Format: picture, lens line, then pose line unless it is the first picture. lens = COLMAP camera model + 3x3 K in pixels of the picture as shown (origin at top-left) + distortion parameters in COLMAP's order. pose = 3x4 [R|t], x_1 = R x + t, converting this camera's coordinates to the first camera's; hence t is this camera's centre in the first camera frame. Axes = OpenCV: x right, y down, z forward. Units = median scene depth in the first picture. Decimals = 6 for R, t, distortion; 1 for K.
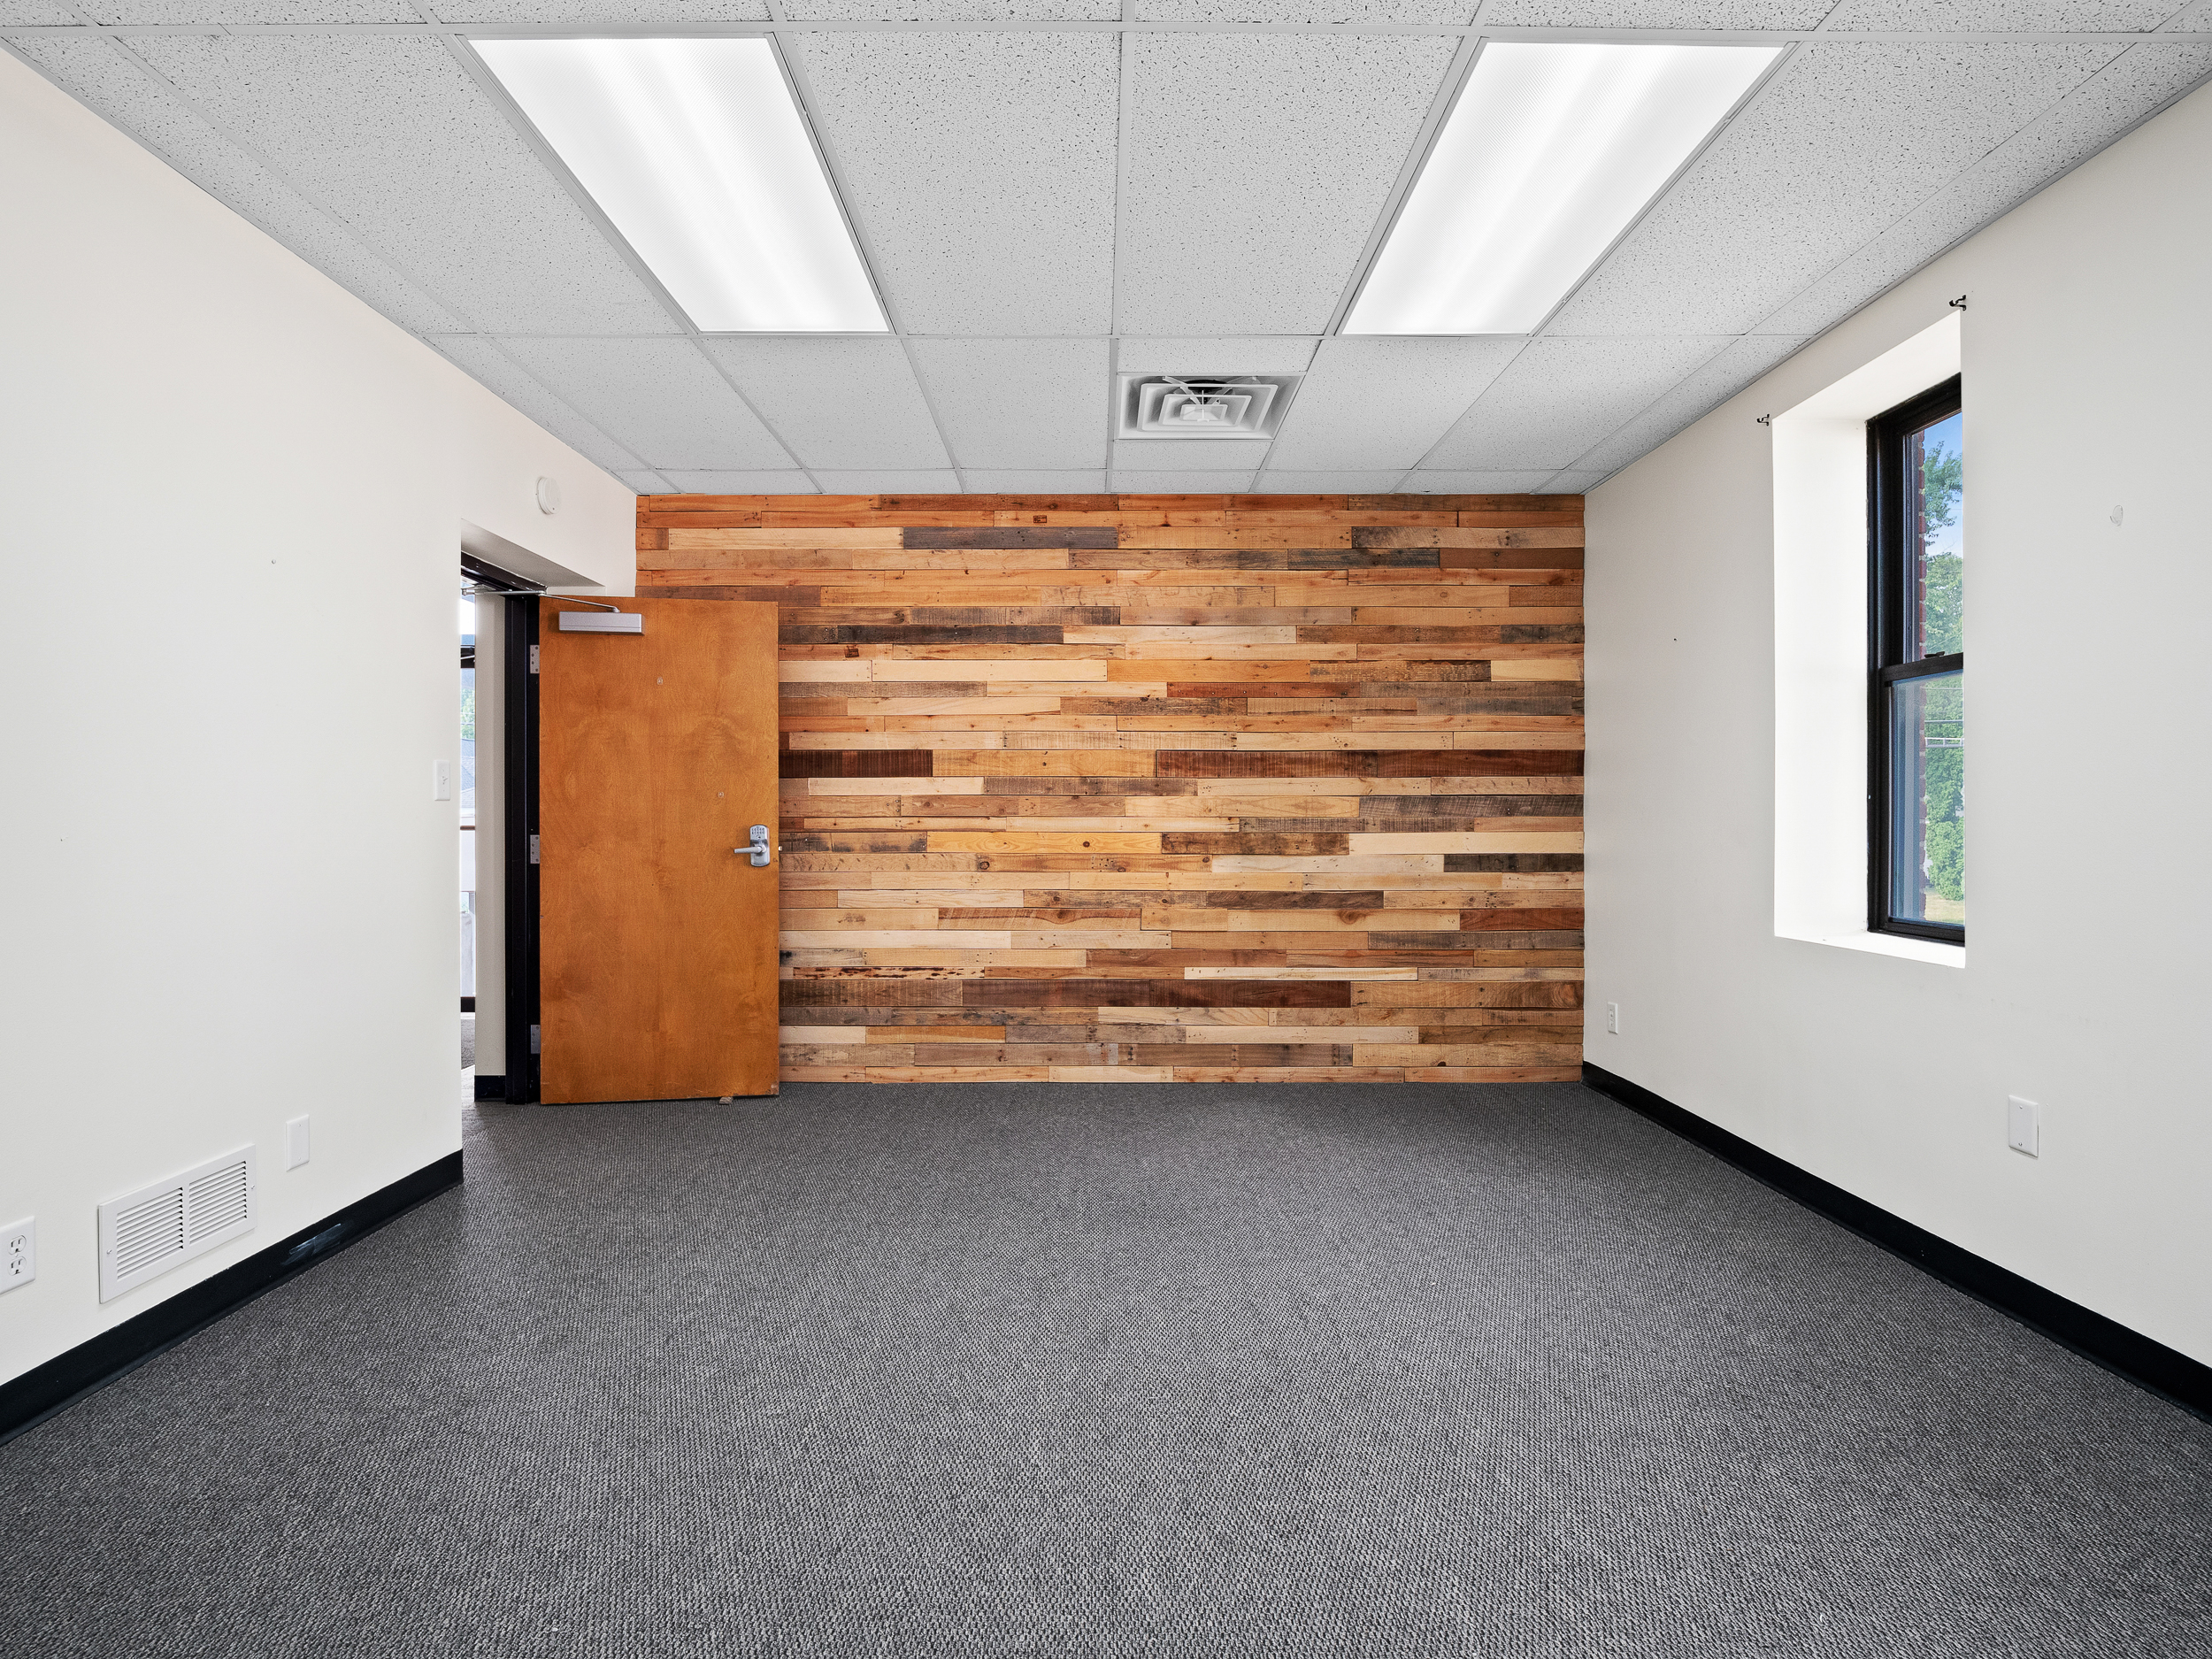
lens RADIAL K [[1078.8, 0, 1104.9], [0, 1078.8, 829.4], [0, 0, 1]] dist [-0.008384, -0.000171]
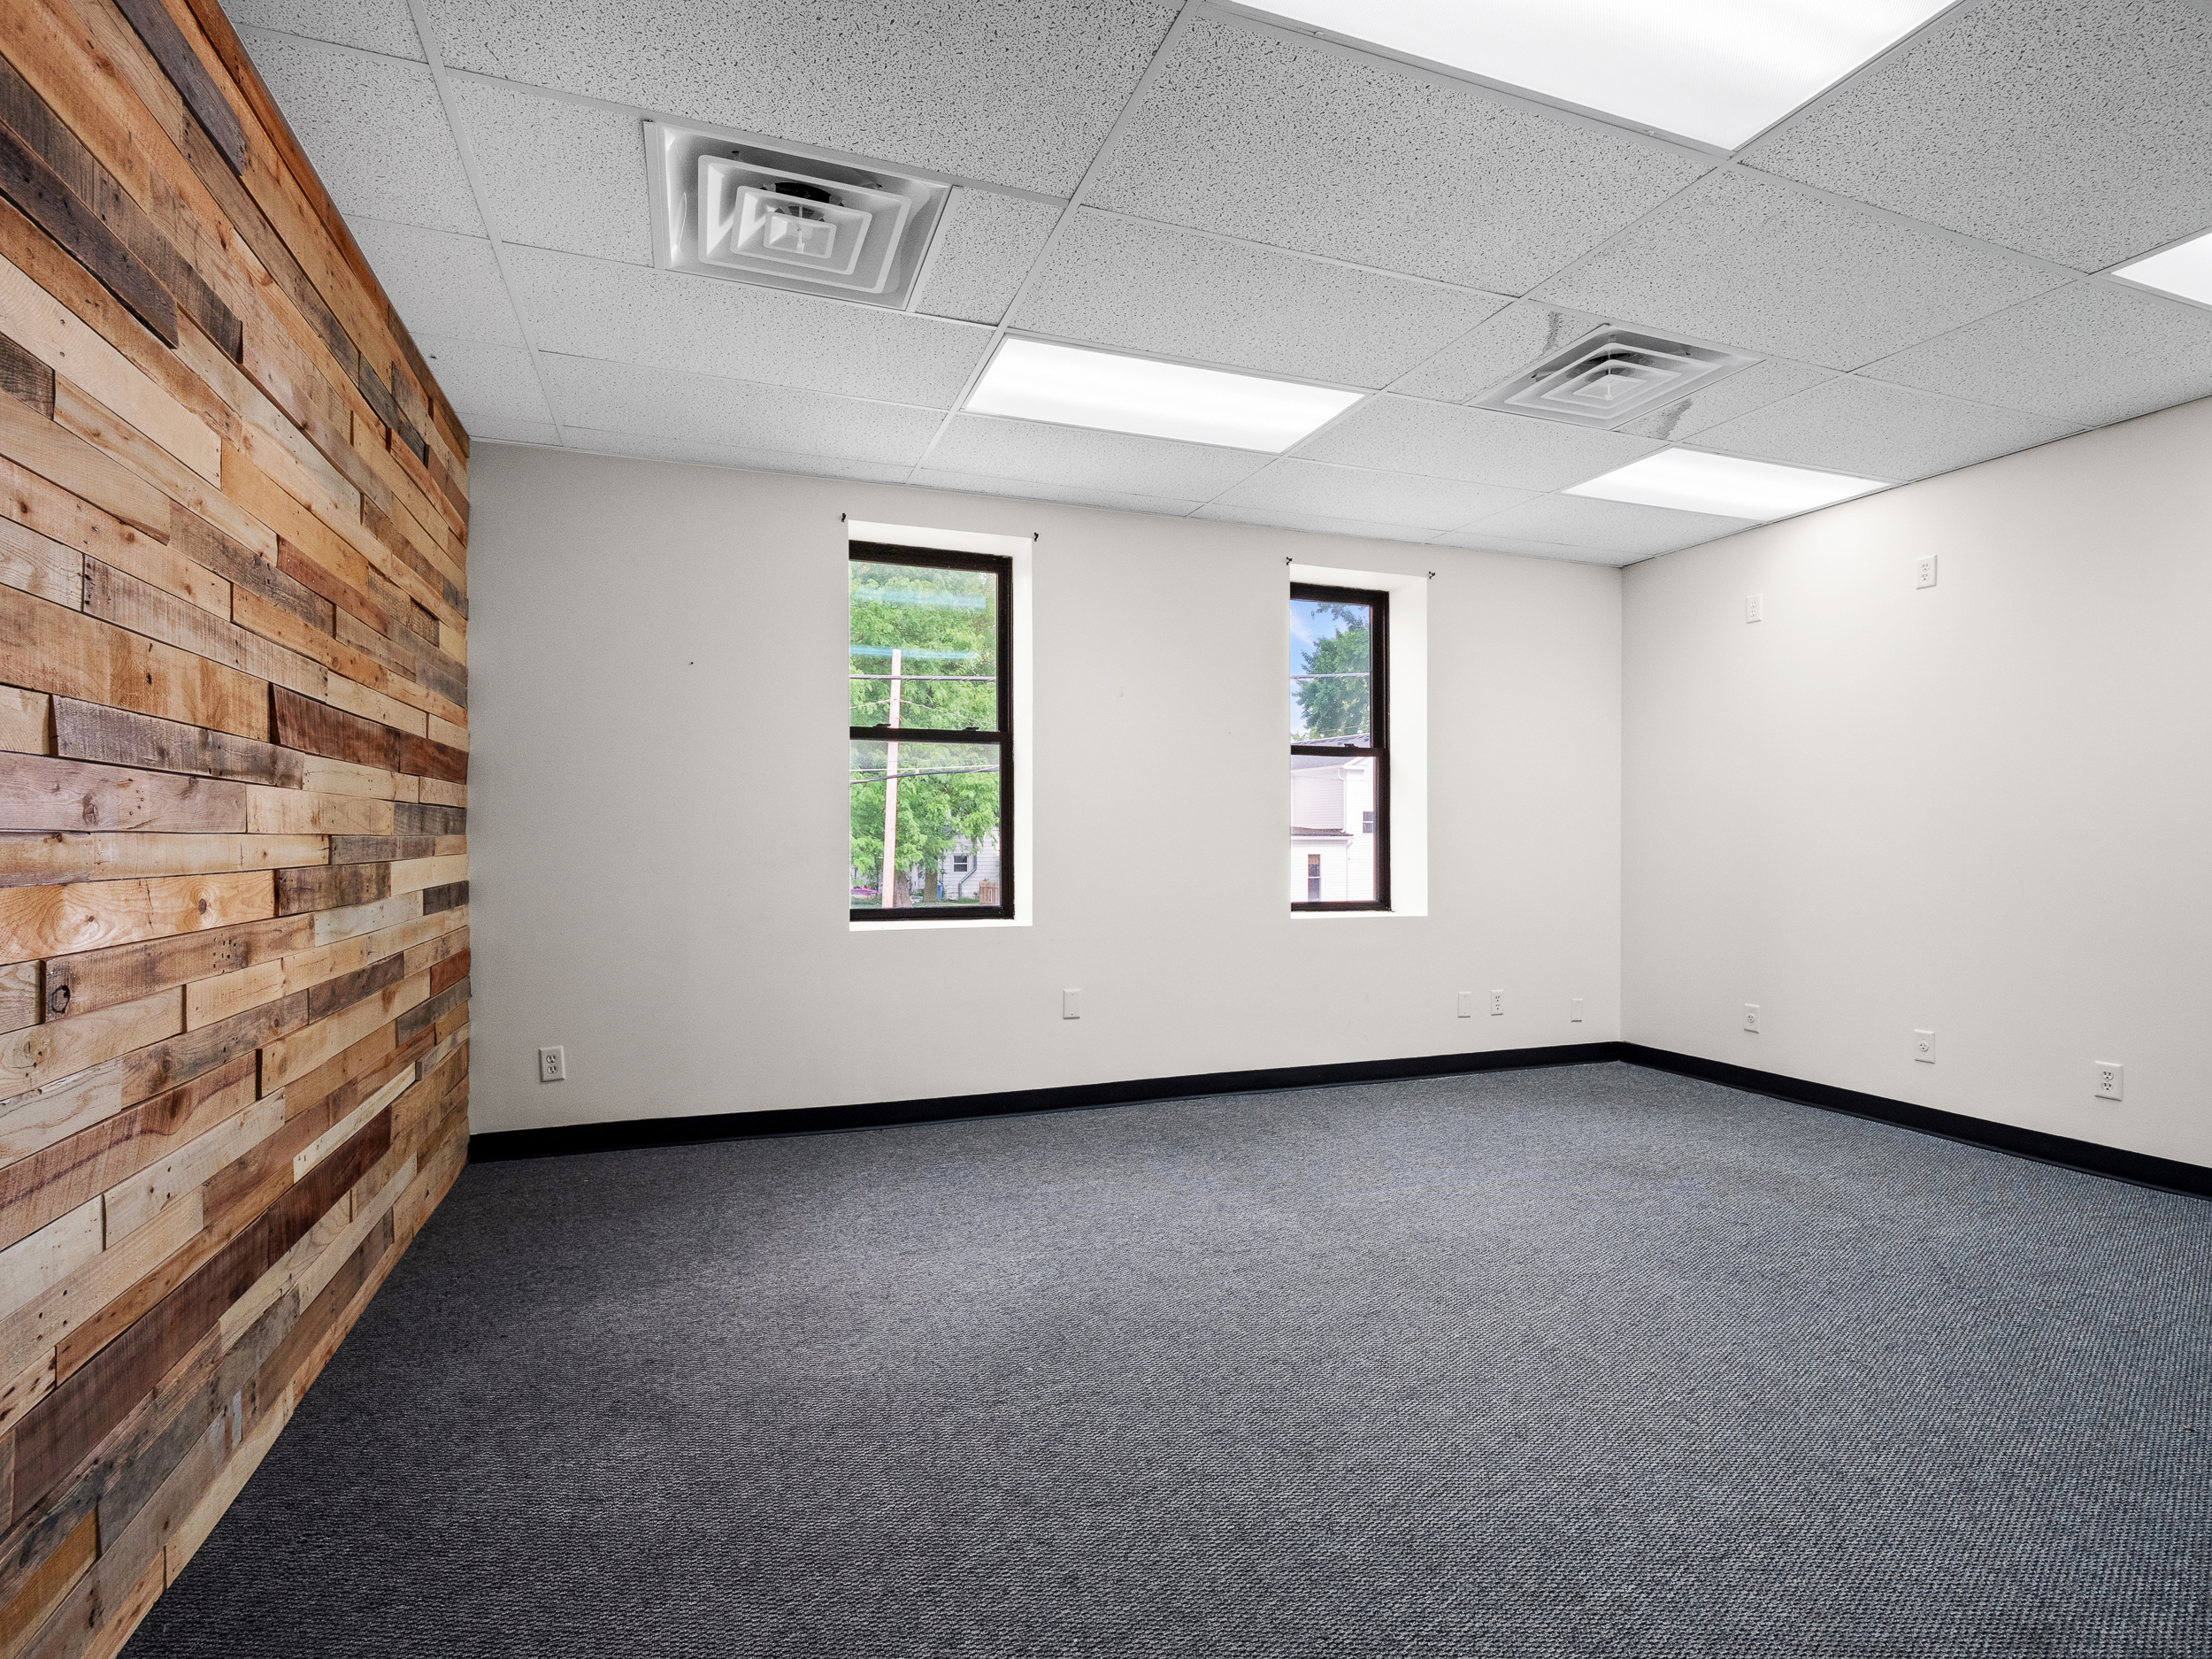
lens RADIAL K [[1078.8, 0, 1104.5], [0, 1078.8, 827.7], [0, 0, 1]] dist [-0.008384, -0.000171]
pose [[-0.334868, 0.006371, 0.942244, -0.593903], [0.008147, 0.999959, -0.003867, -0.011412], [-0.942230, 0.006381, -0.334906, 1.020345]]
